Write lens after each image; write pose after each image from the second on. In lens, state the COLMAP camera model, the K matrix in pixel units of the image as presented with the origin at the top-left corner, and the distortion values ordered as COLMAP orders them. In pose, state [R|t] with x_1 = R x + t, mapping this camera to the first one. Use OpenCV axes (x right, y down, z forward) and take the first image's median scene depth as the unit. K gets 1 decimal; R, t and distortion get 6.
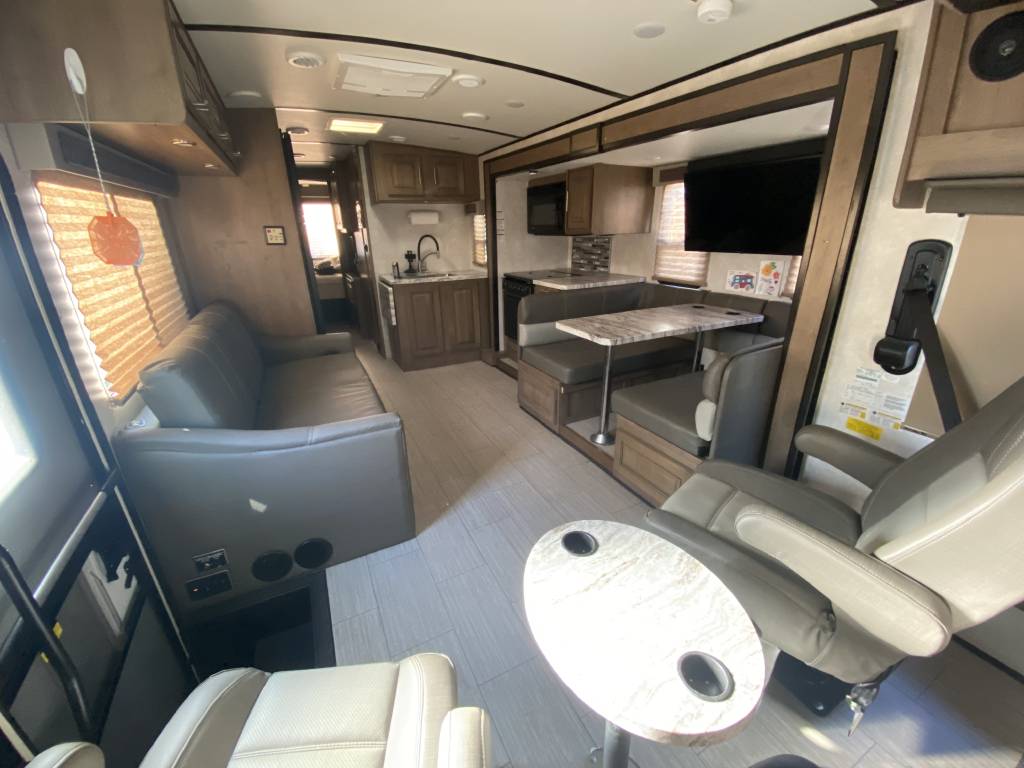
lens RADIAL K [[413.0, 0, 512.0], [0, 413.0, 384.0], [0, 0, 1]] dist [0.027087, -0.024636]
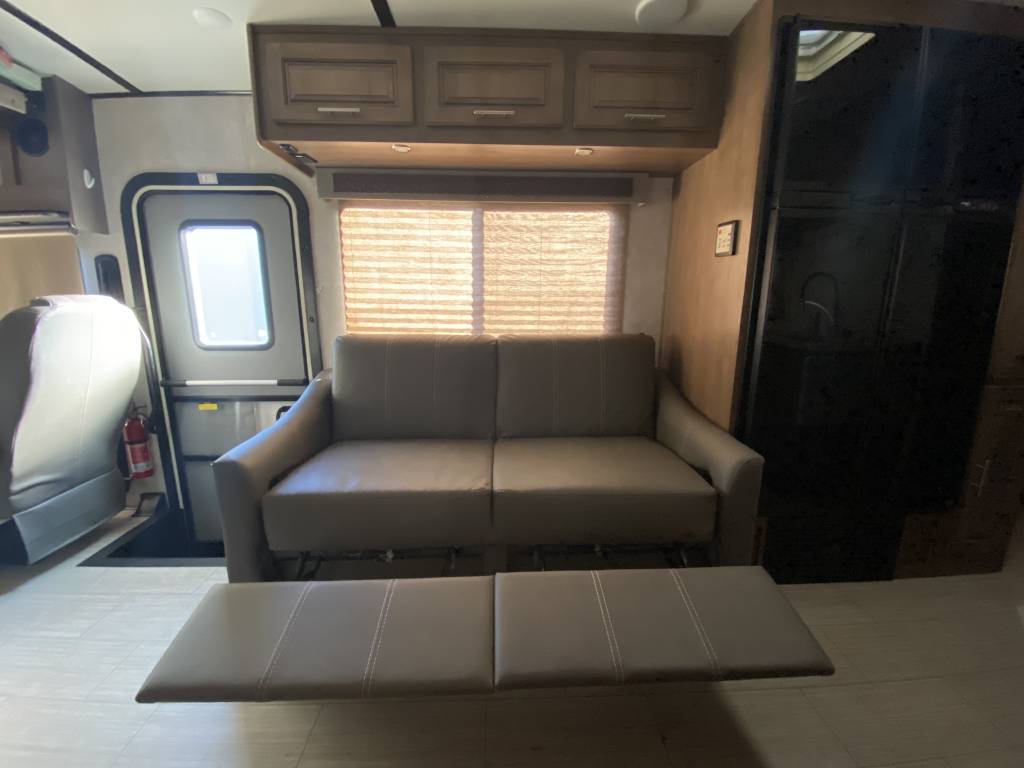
lens RADIAL K [[413.0, 0, 512.0], [0, 413.0, 384.0], [0, 0, 1]] dist [0.027087, -0.024636]
pose [[-0.423555, 0.201370, -0.883205, 0.056664], [-0.322074, 0.877799, 0.354594, -0.206837], [0.846681, 0.434648, -0.306940, 0.716668]]
